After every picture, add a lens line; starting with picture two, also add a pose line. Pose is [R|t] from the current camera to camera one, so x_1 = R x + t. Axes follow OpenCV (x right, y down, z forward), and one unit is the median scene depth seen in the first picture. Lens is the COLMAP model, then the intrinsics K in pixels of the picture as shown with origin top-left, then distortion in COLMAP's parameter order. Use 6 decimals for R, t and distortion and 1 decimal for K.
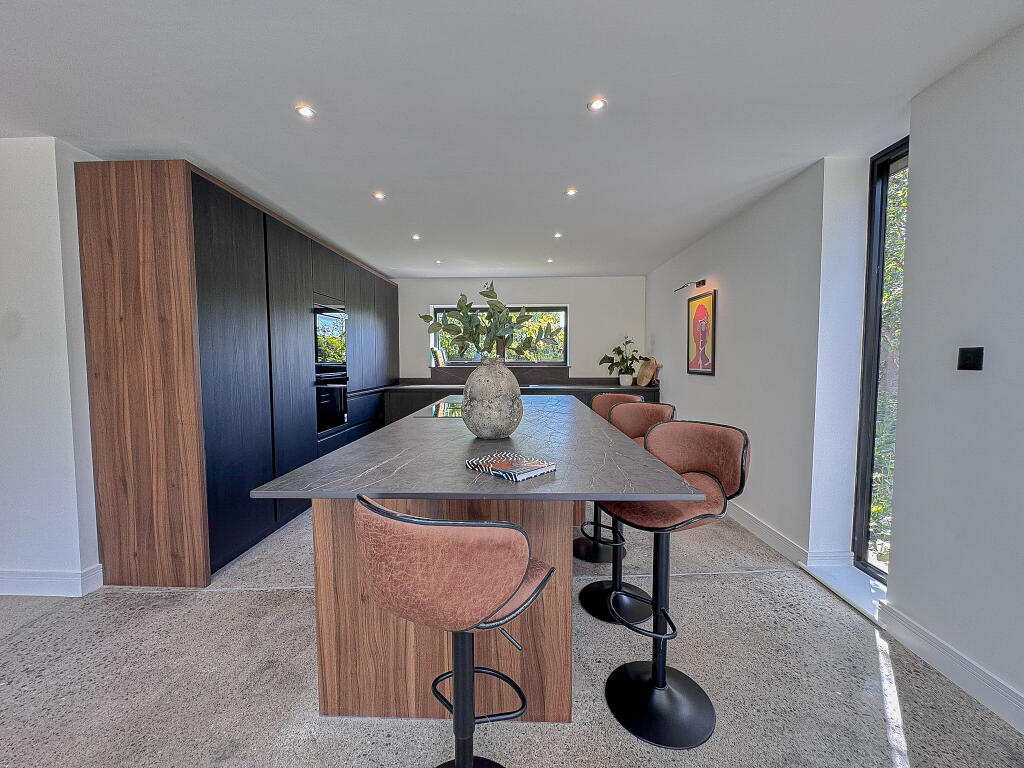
lens RADIAL K [[412.0, 0, 511.4], [0, 412.0, 383.7], [0, 0, 1]] dist [-0.001738, 0.000223]
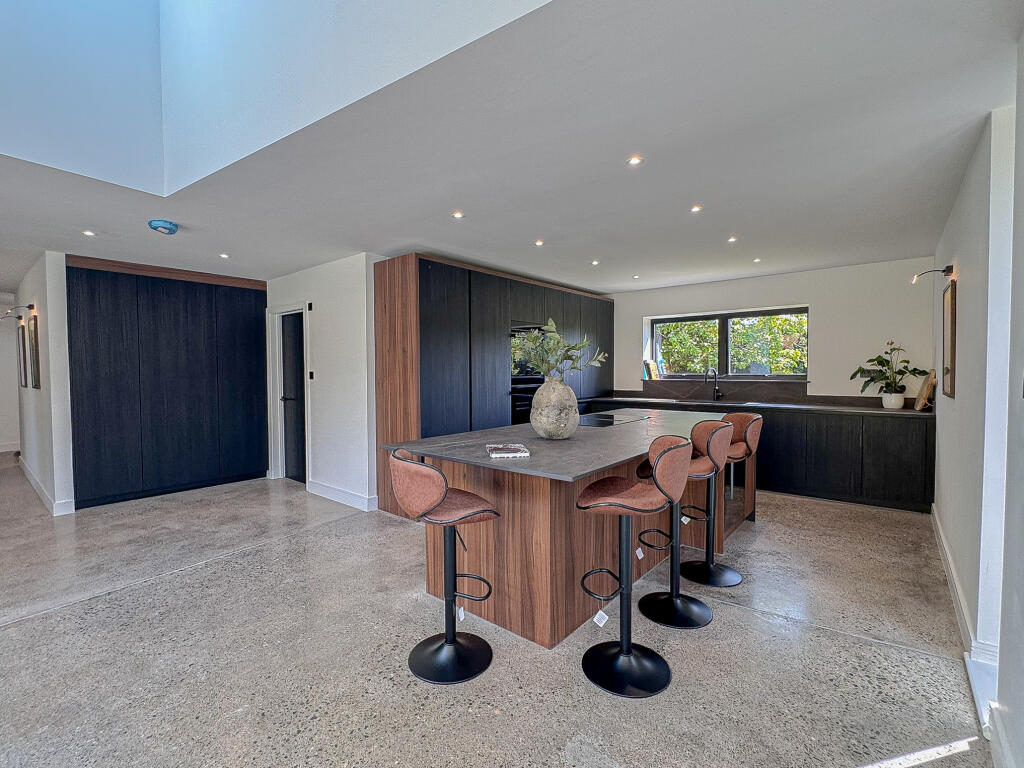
lens RADIAL K [[469.2, 0, 512.5], [0, 469.2, 384.4], [0, 0, 1]] dist [-0.002571, 0.001117]
pose [[0.790263, 0.017266, -0.612524, 0.398327], [-0.032445, 0.999380, -0.013690, -0.007267], [0.611908, 0.030692, 0.790333, -0.127607]]
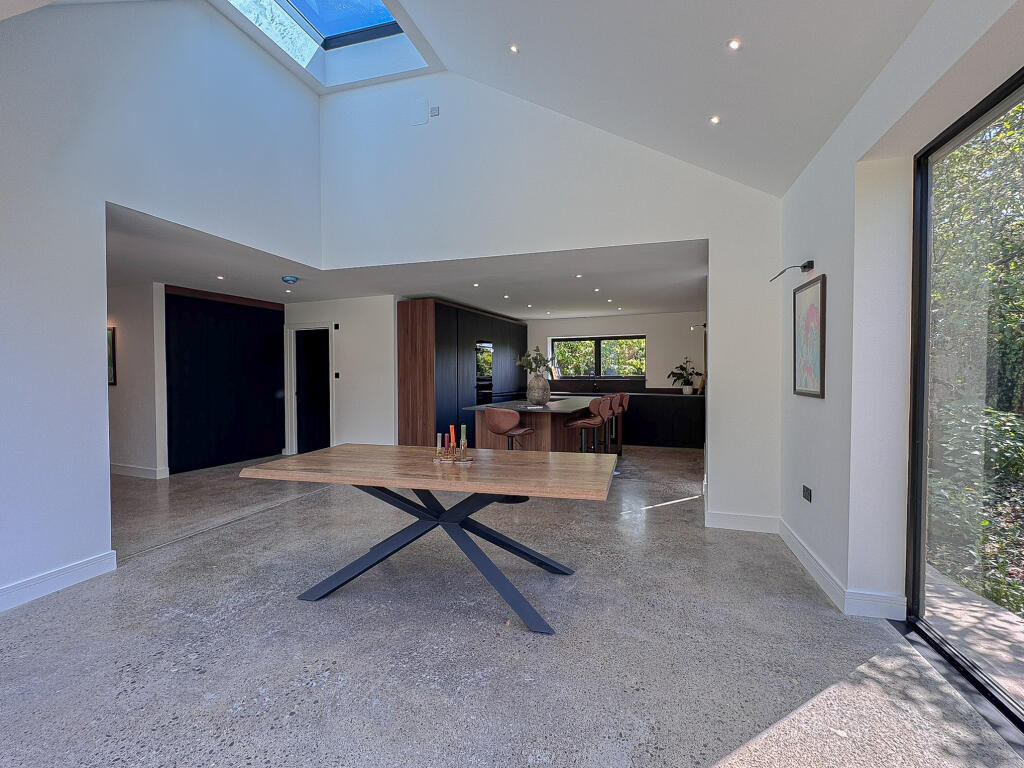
lens RADIAL K [[469.2, 0, 511.0], [0, 469.2, 384.7], [0, 0, 1]] dist [-0.002571, 0.001117]
pose [[0.933216, 0.007778, -0.359232, 0.456303], [-0.020683, 0.999271, -0.032095, 0.054546], [0.358720, 0.037382, 0.932696, -0.973208]]
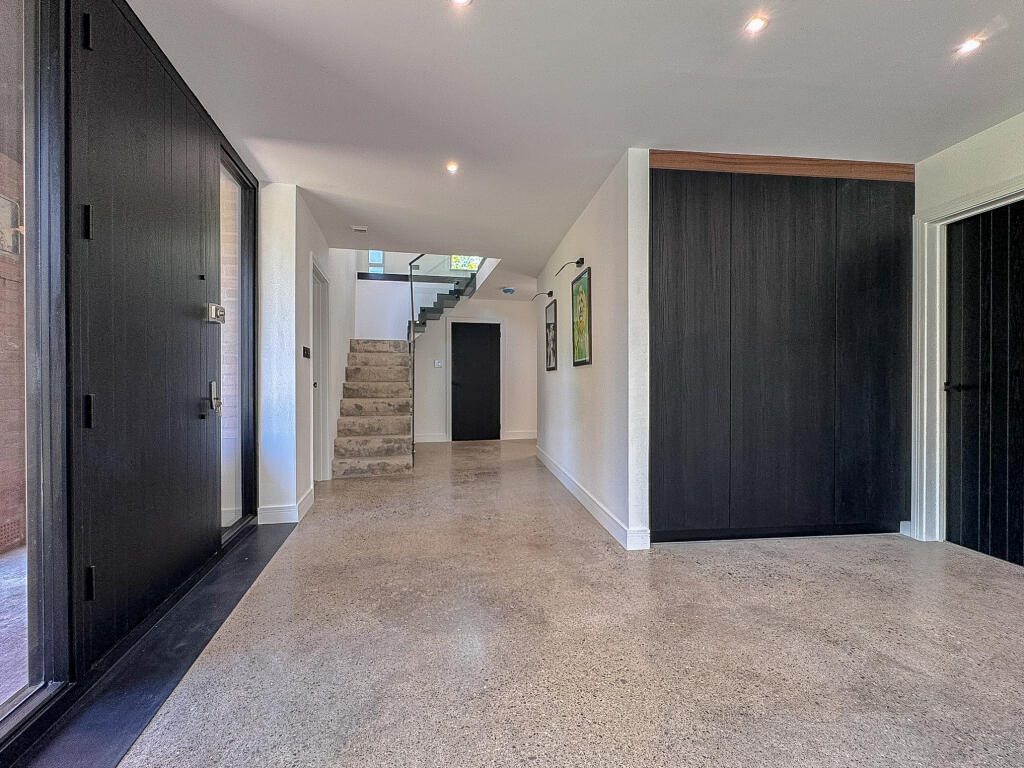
lens RADIAL K [[469.2, 0, 508.5], [0, 469.2, 383.2], [0, 0, 1]] dist [-0.002571, 0.001117]
pose [[0.144133, 0.011114, -0.989496, -0.515772], [-0.057526, 0.998340, 0.002834, 0.082652], [0.987885, 0.056513, 0.144533, -0.215569]]
